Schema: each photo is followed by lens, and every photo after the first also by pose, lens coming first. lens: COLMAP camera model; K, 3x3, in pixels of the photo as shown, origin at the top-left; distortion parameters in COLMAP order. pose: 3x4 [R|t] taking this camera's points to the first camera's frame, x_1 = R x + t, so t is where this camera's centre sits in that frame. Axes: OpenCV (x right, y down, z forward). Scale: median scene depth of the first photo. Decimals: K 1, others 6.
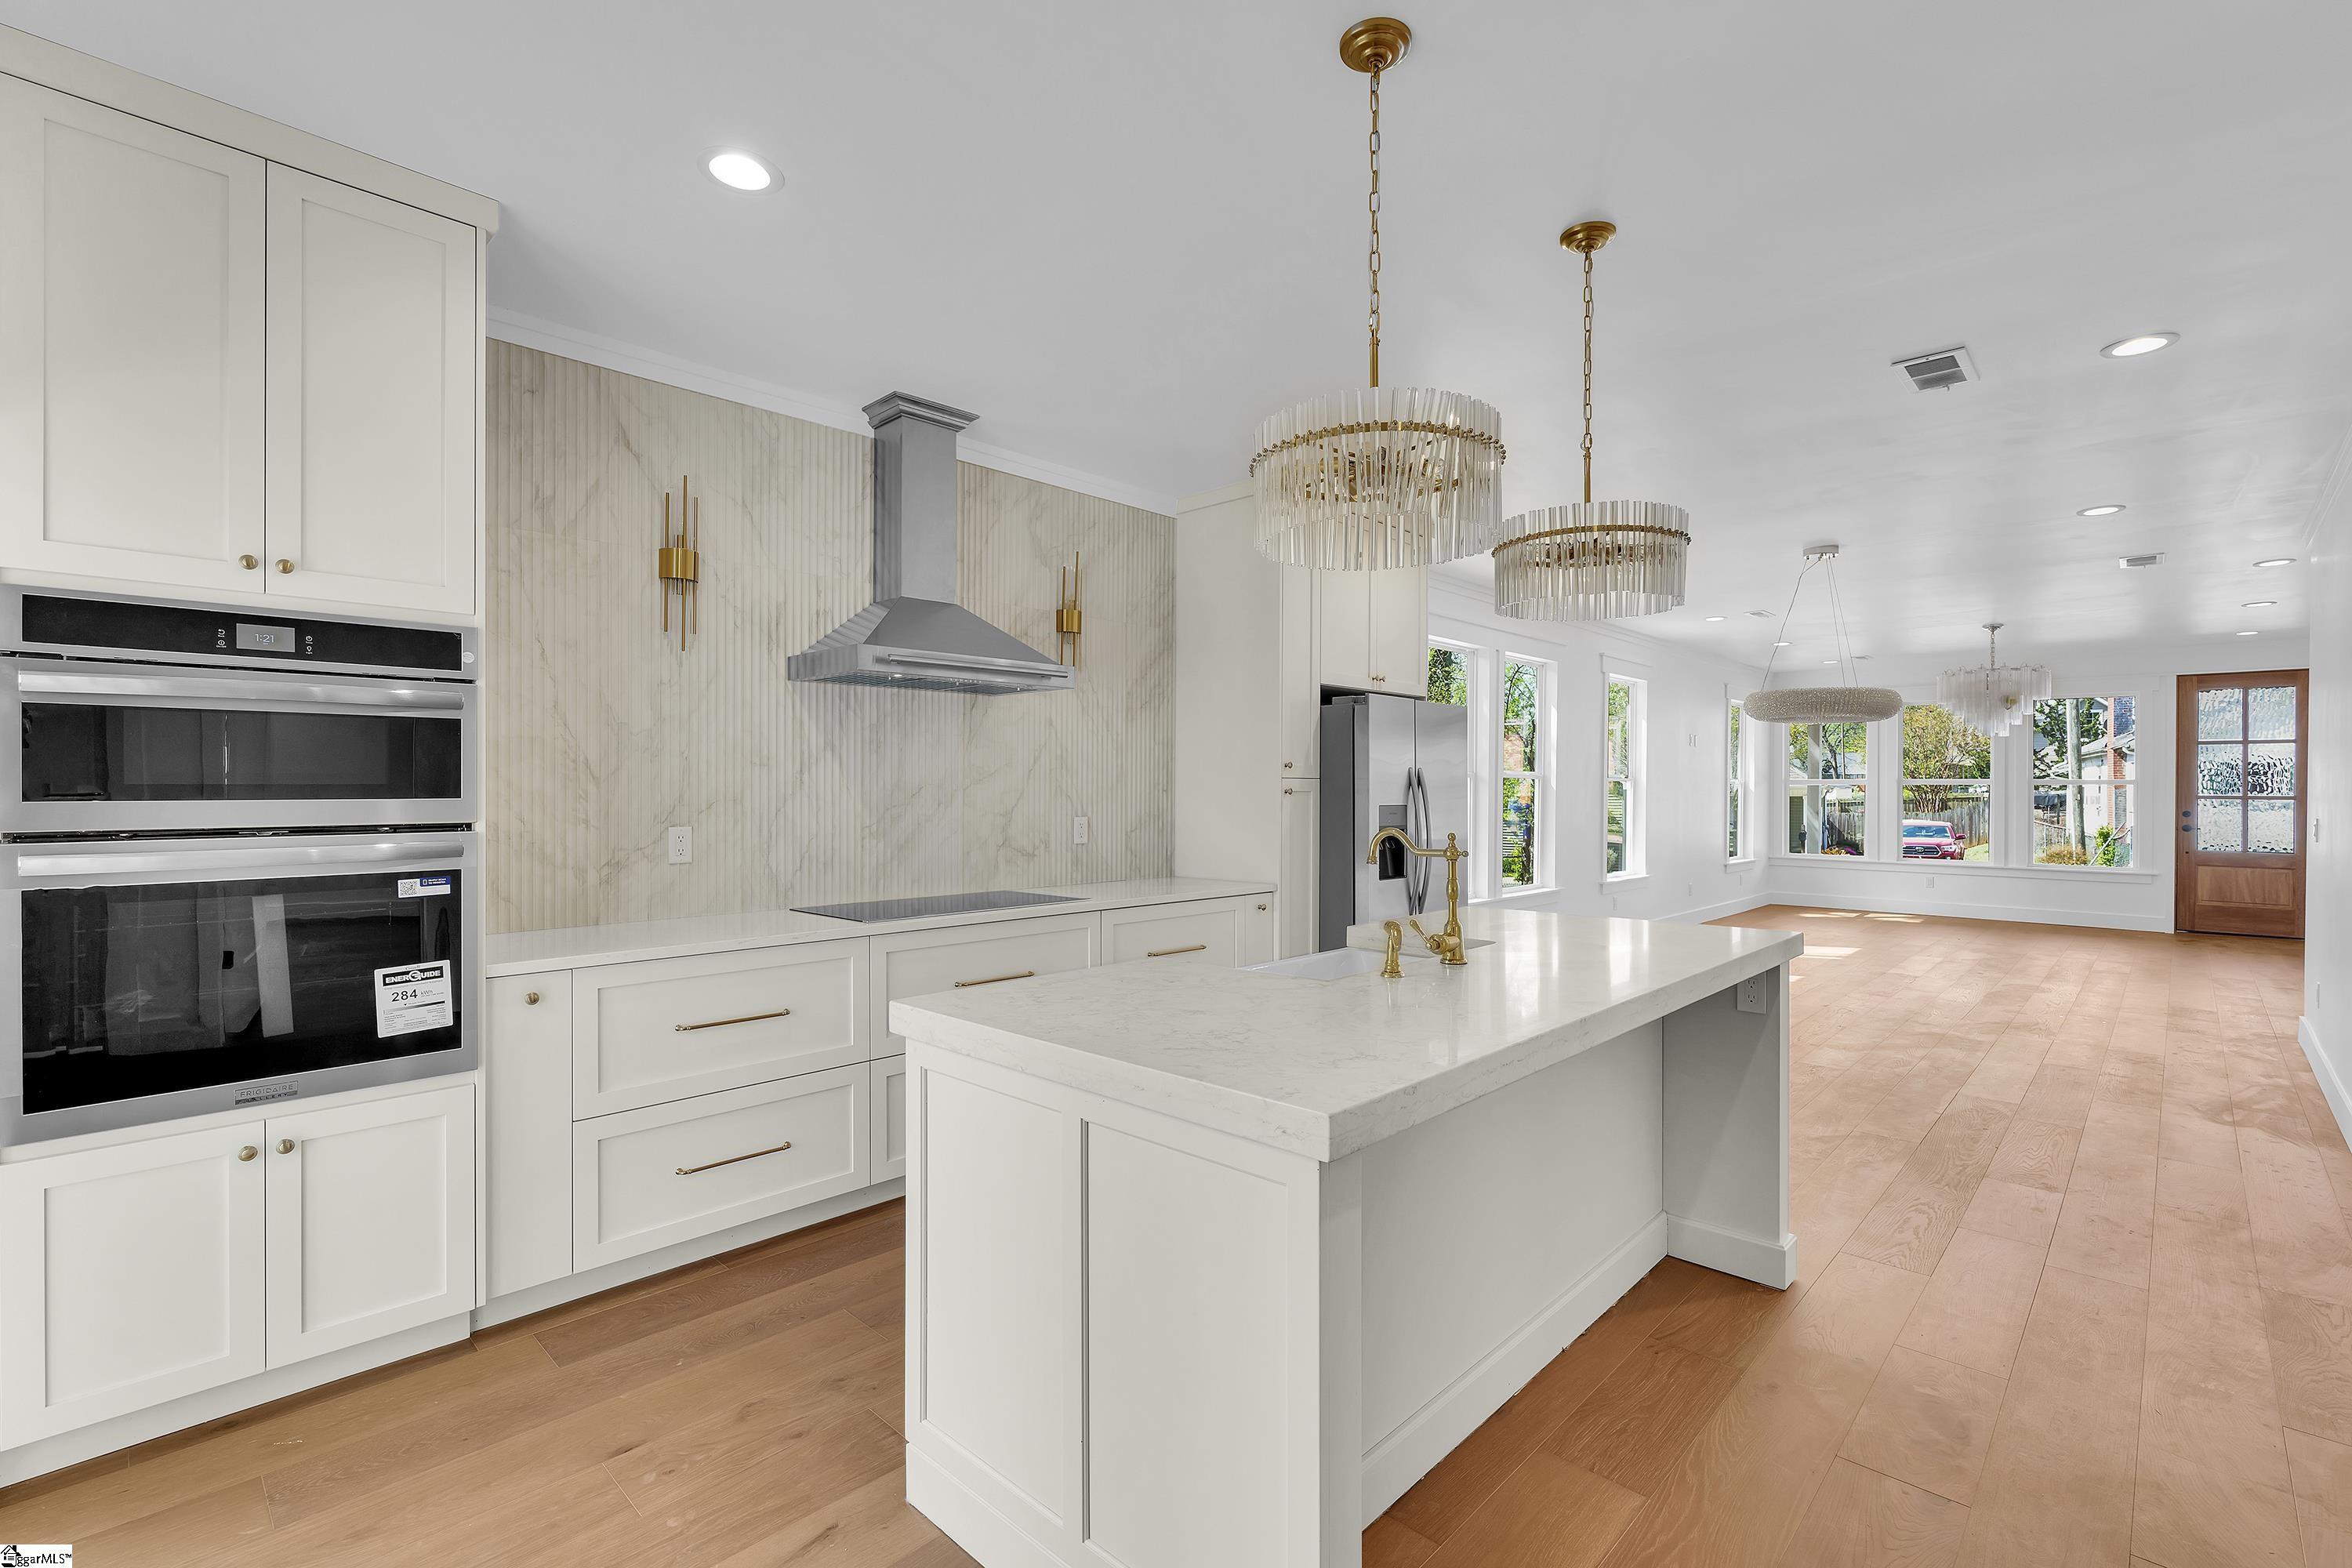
lens RADIAL K [[1068.5, 0, 1176.0], [0, 1068.5, 784.0], [0, 0, 1]] dist [-0.002783, -0.000652]
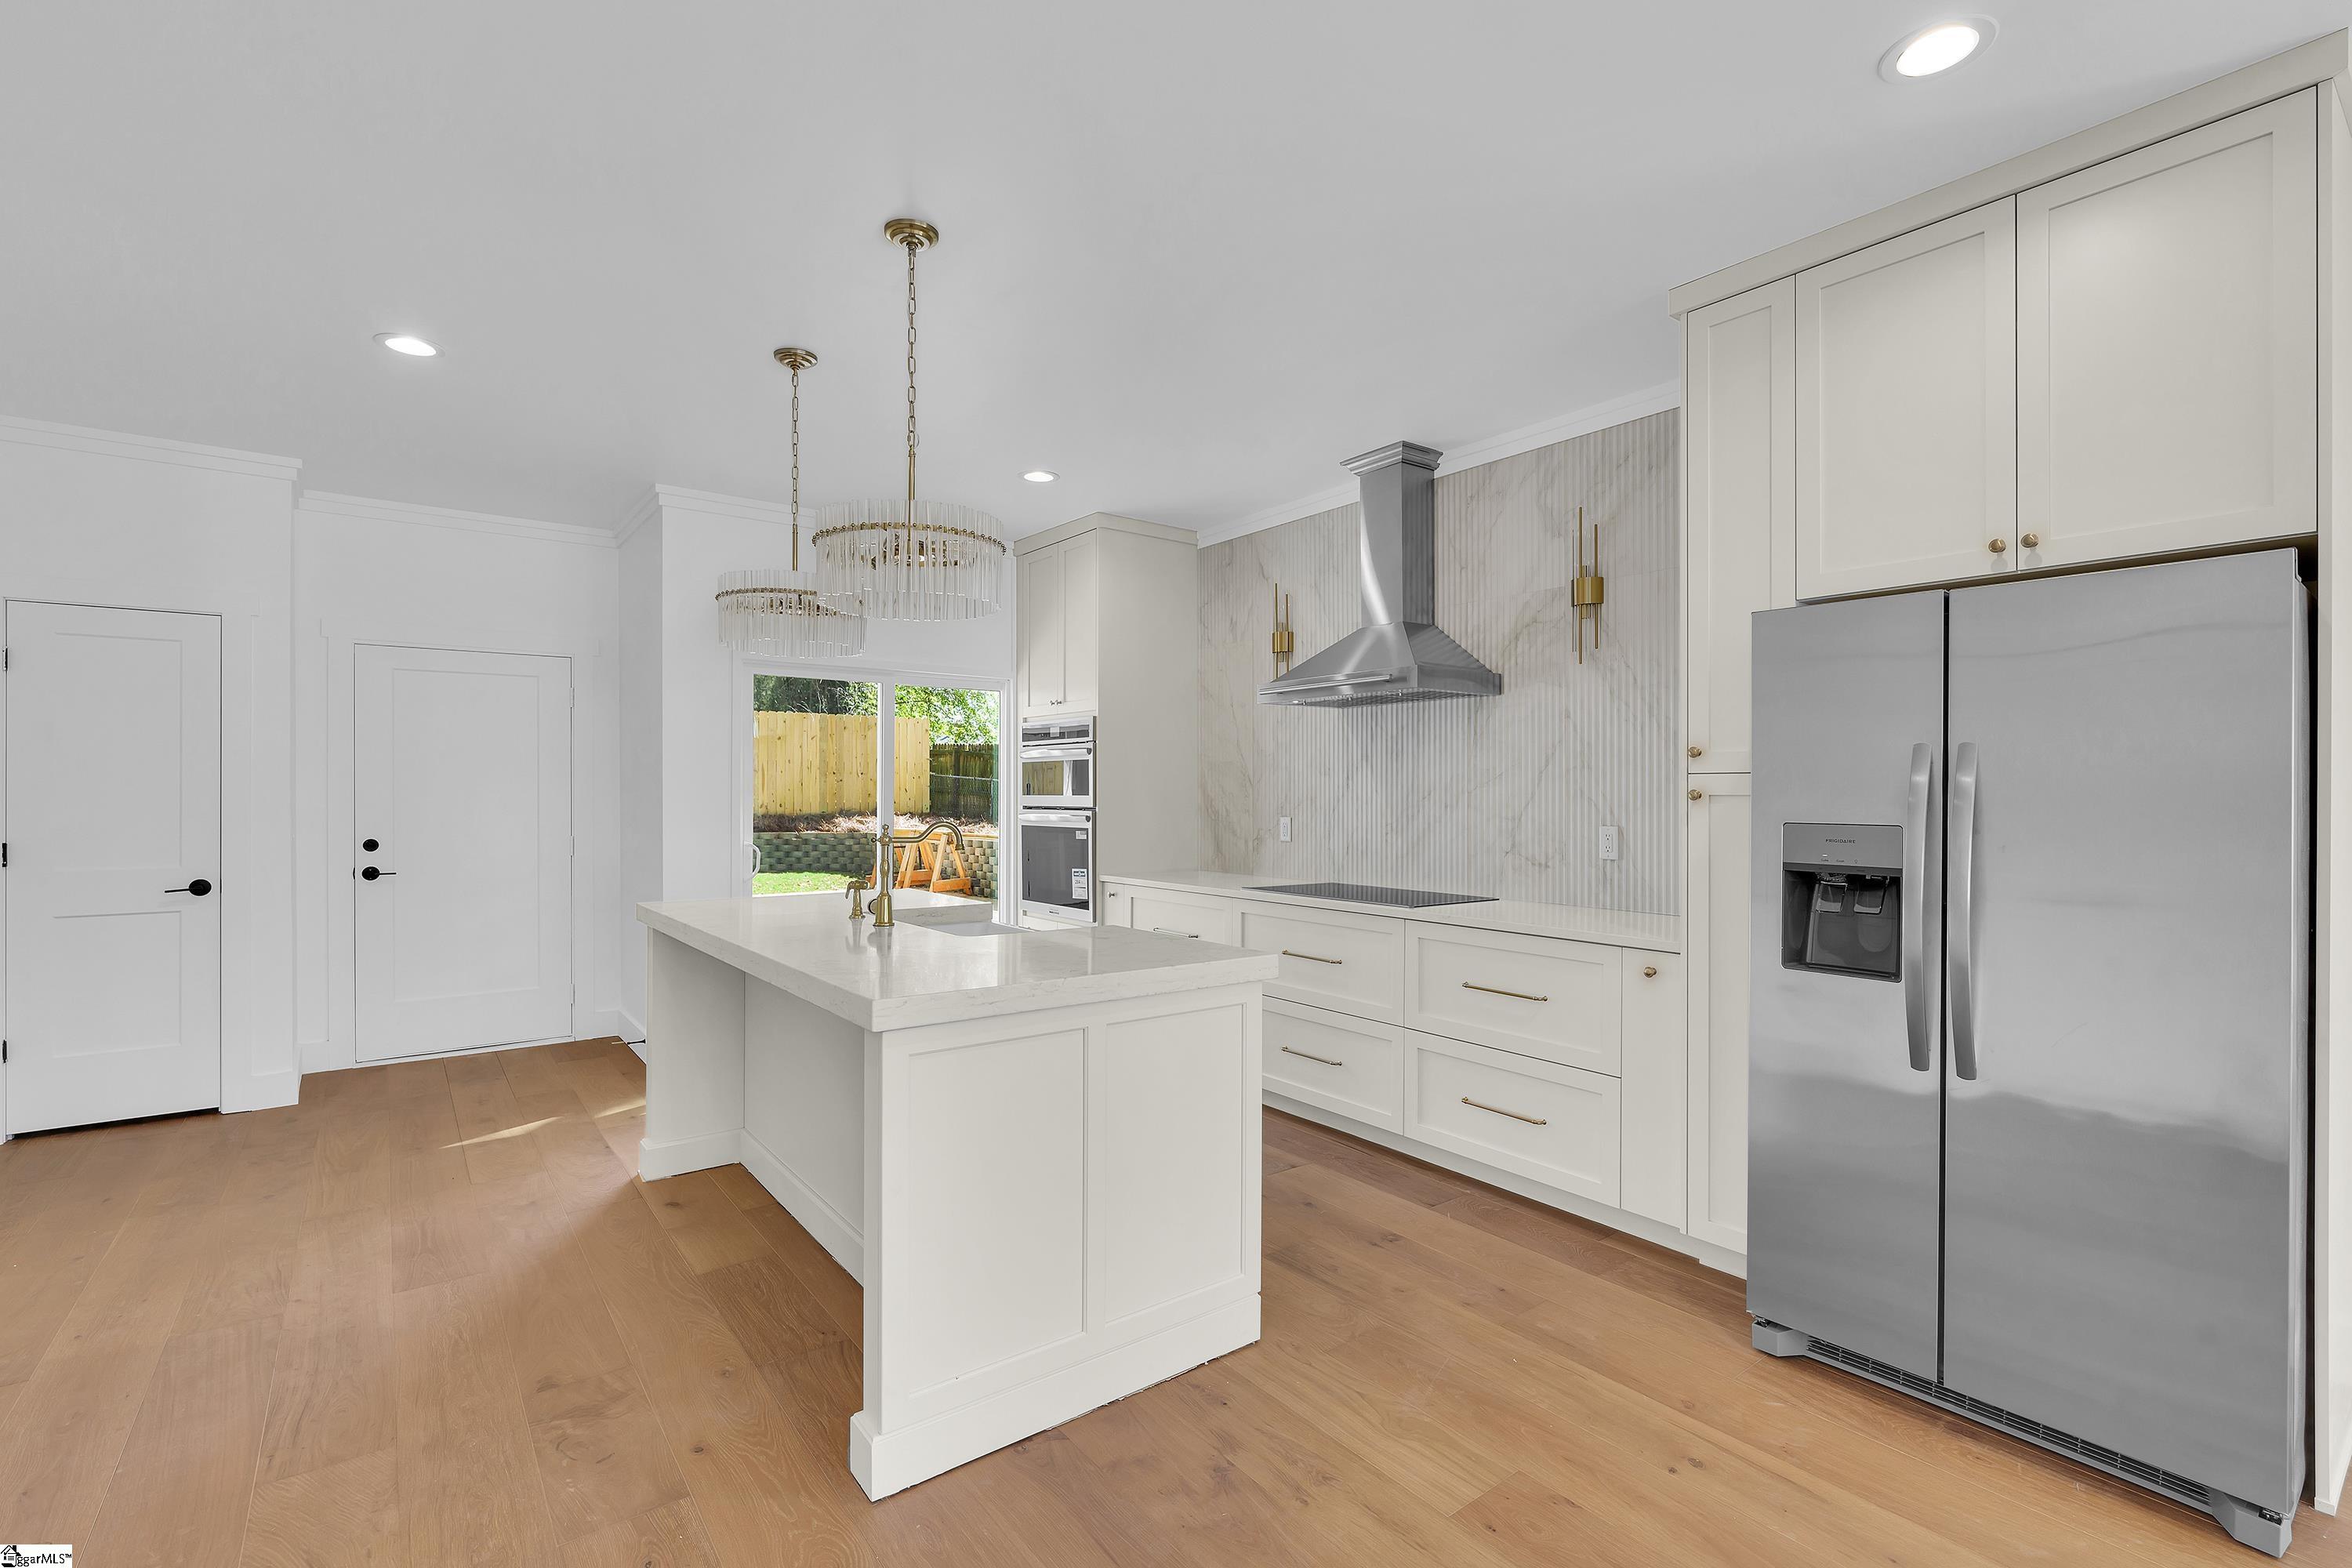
lens RADIAL K [[1068.5, 0, 1176.0], [0, 1068.5, 784.0], [0, 0, 1]] dist [-0.002783, -0.000652]
pose [[-0.161674, -0.009295, -0.986800, 0.912768], [0.000661, 0.999954, -0.009527, 0.007263], [0.986844, -0.002193, -0.161660, 0.965958]]
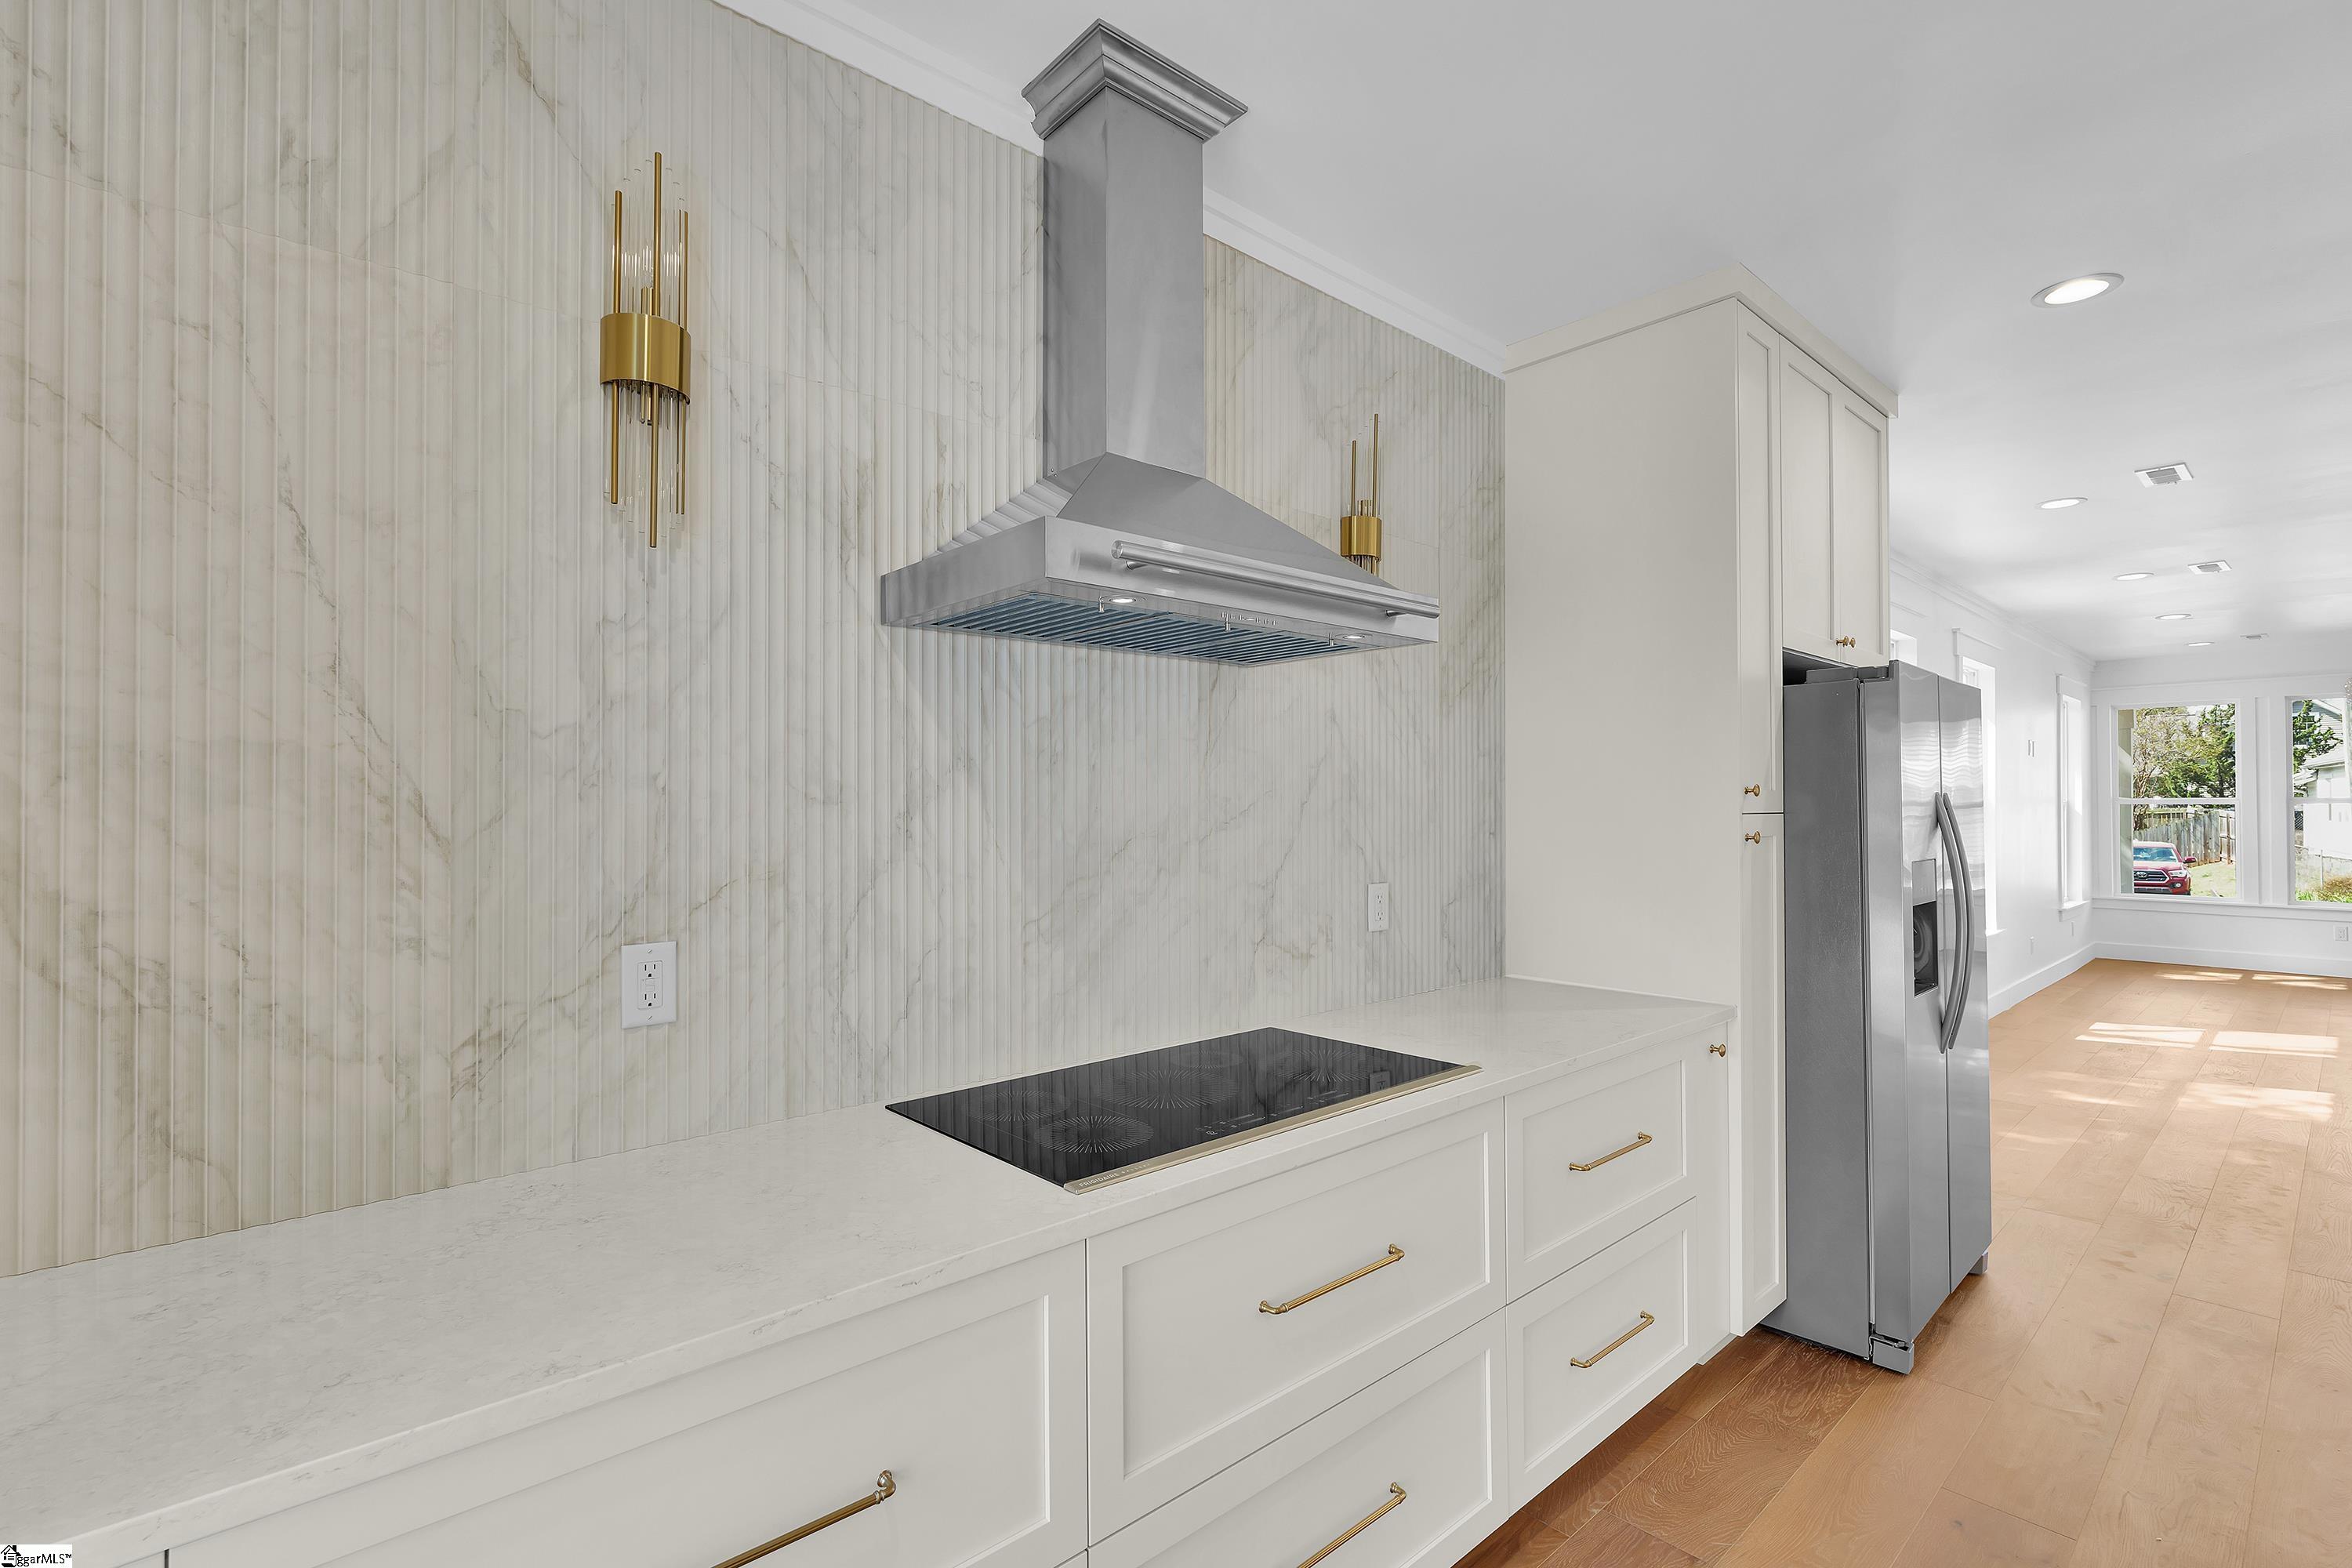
lens RADIAL K [[1098.4, 0, 1176.0], [0, 1098.4, 784.0], [0, 0, 1]] dist [-0.000632, 0.000270]
pose [[0.997837, -0.006780, -0.065382, -0.189277], [0.005703, 0.999845, -0.016650, -0.015596], [0.065485, 0.016241, 0.997721, 0.491301]]
